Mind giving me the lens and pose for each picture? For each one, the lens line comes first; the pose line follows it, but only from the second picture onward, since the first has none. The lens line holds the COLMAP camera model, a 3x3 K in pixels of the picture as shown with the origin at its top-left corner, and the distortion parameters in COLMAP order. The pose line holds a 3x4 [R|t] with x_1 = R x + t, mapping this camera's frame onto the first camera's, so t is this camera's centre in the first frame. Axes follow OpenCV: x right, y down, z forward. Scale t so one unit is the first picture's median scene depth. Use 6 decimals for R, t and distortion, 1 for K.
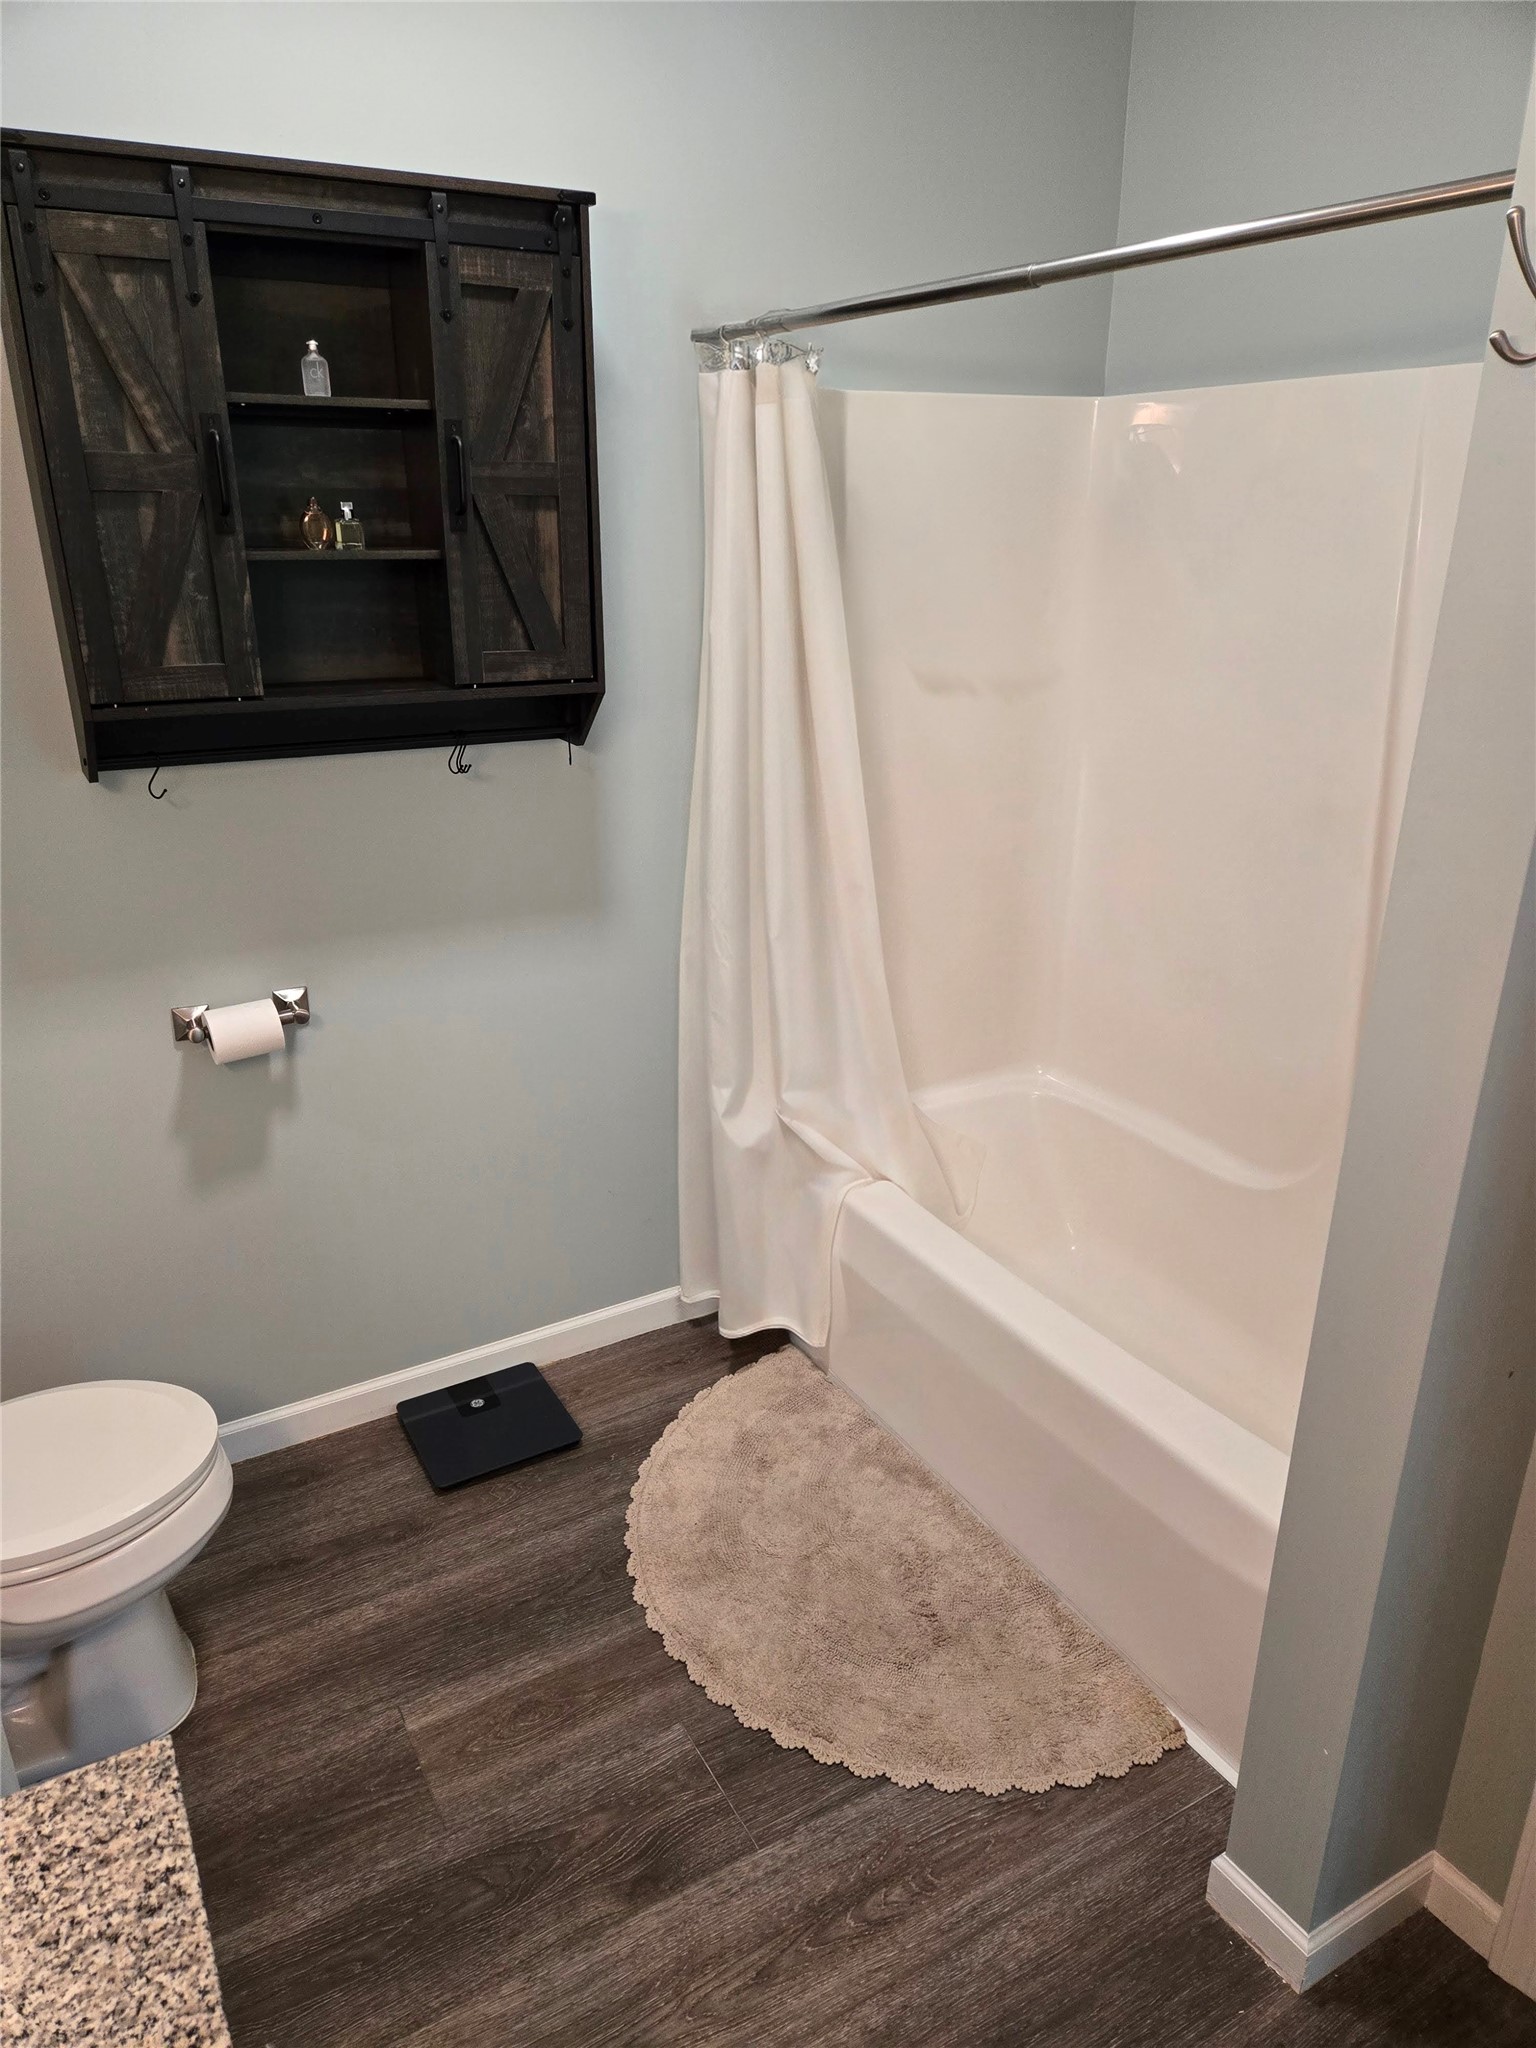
lens RADIAL K [[1357.9, 0, 745.3], [0, 1357.9, 1029.4], [0, 0, 1]] dist [0.073765, -0.058992]
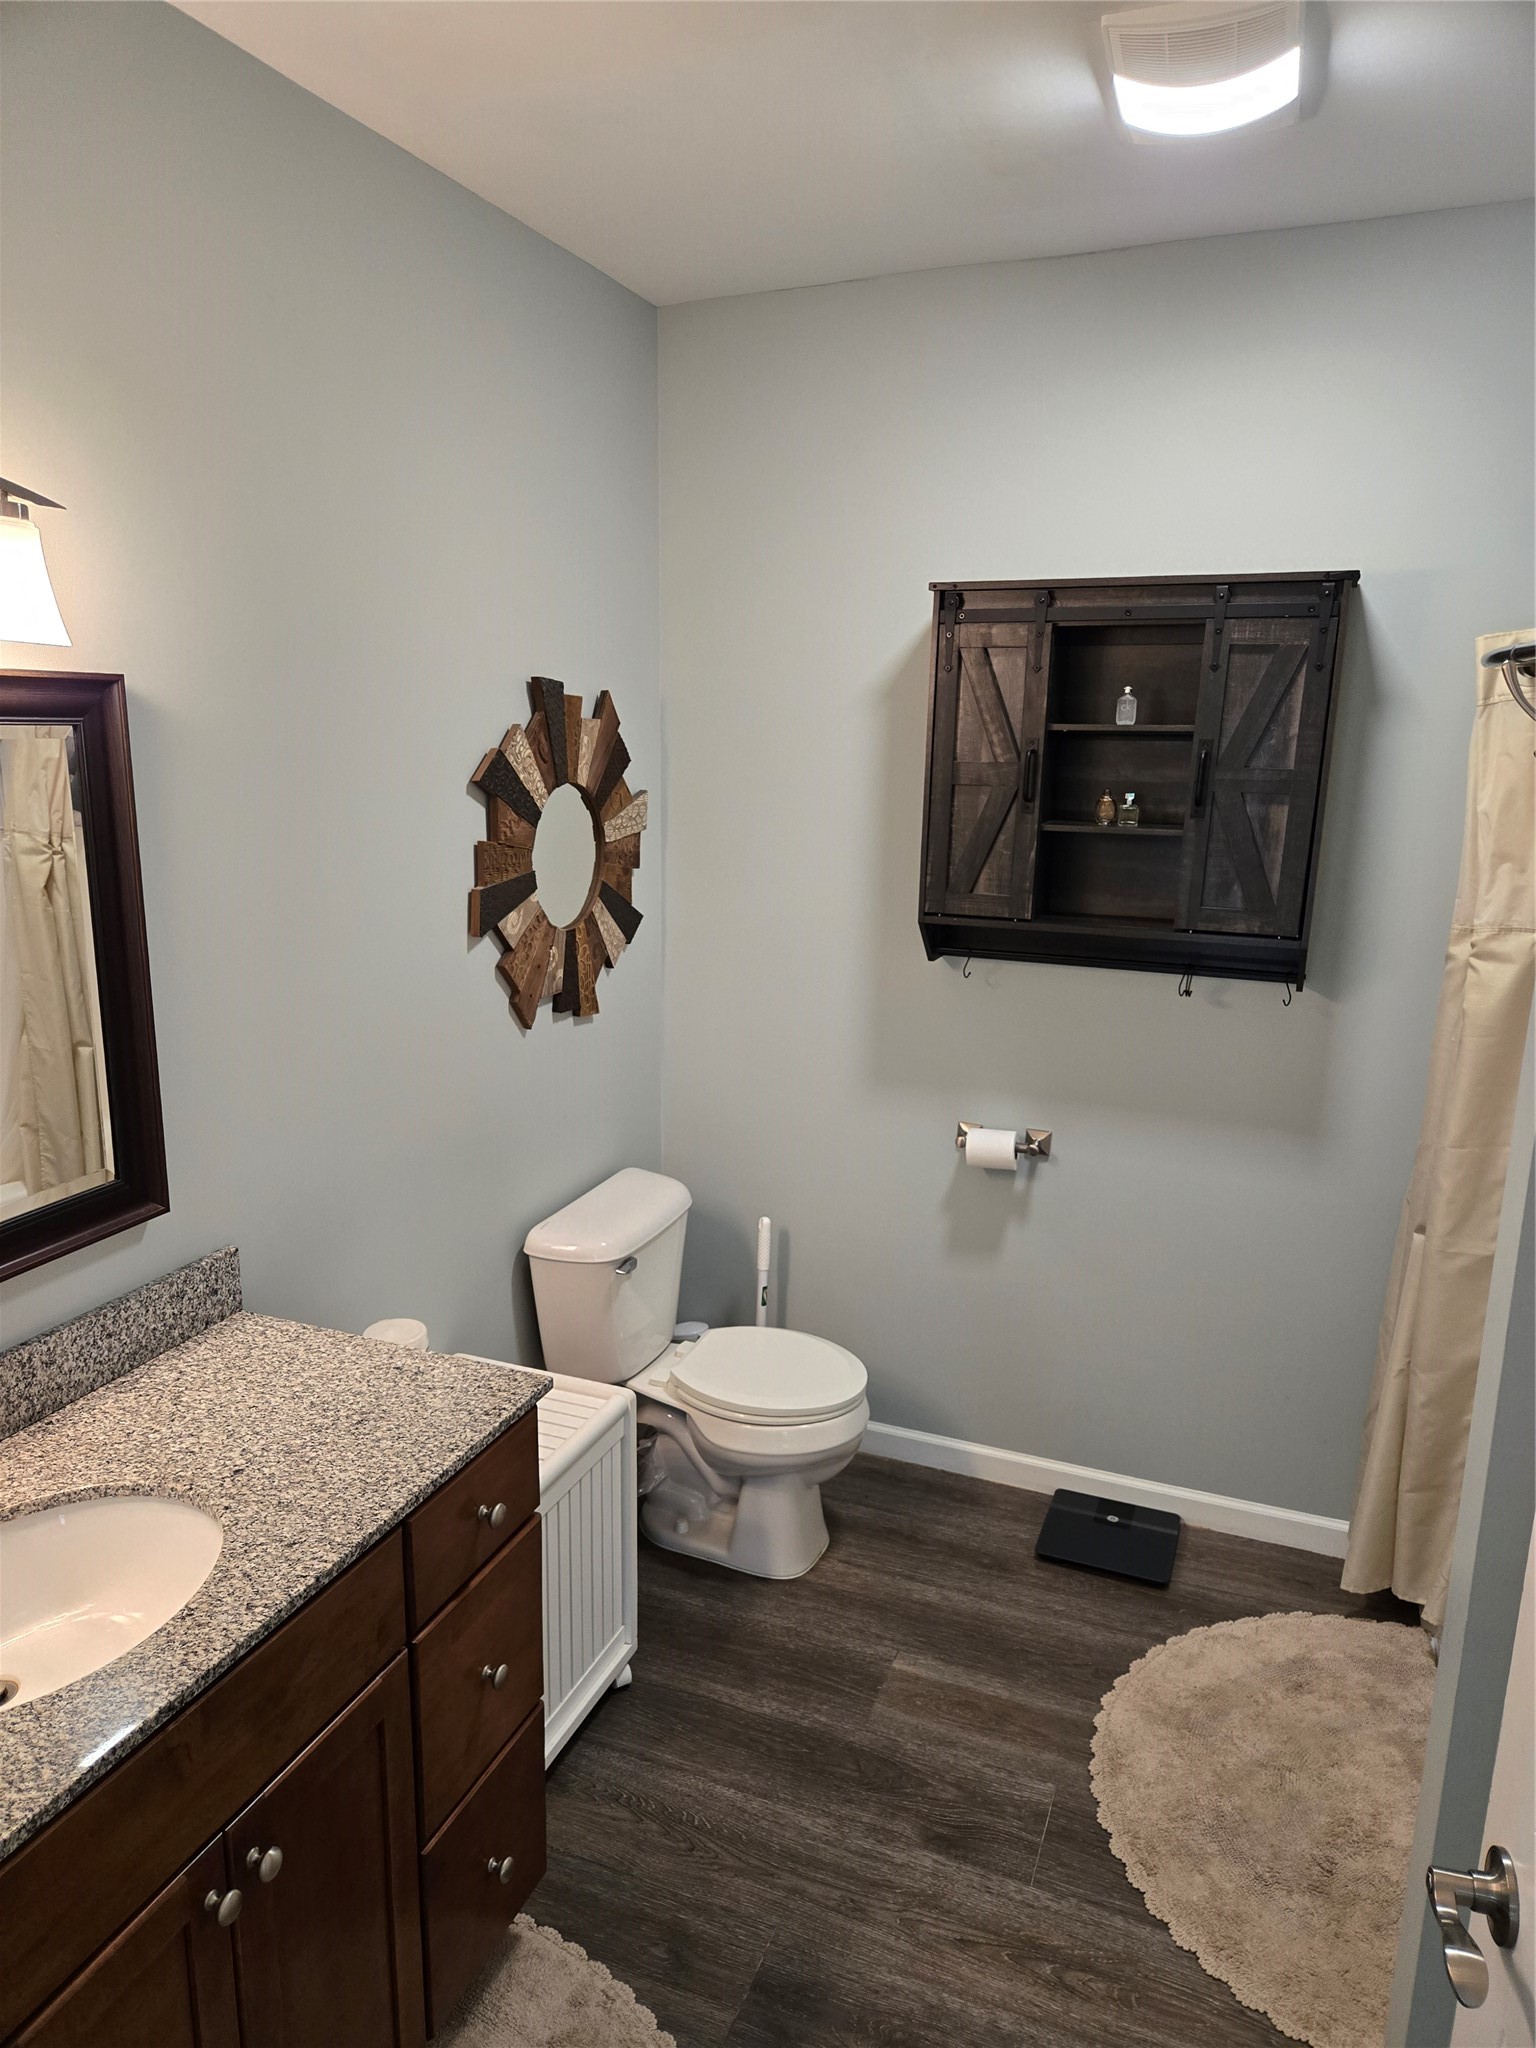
lens RADIAL K [[1357.9, 0, 745.3], [0, 1357.9, 1029.4], [0, 0, 1]] dist [0.073765, -0.058992]
pose [[0.626418, 0.183532, -0.757572, 0.558644], [-0.293966, 0.955746, -0.011531, -0.027788], [0.721931, 0.229924, 0.652649, -0.121215]]
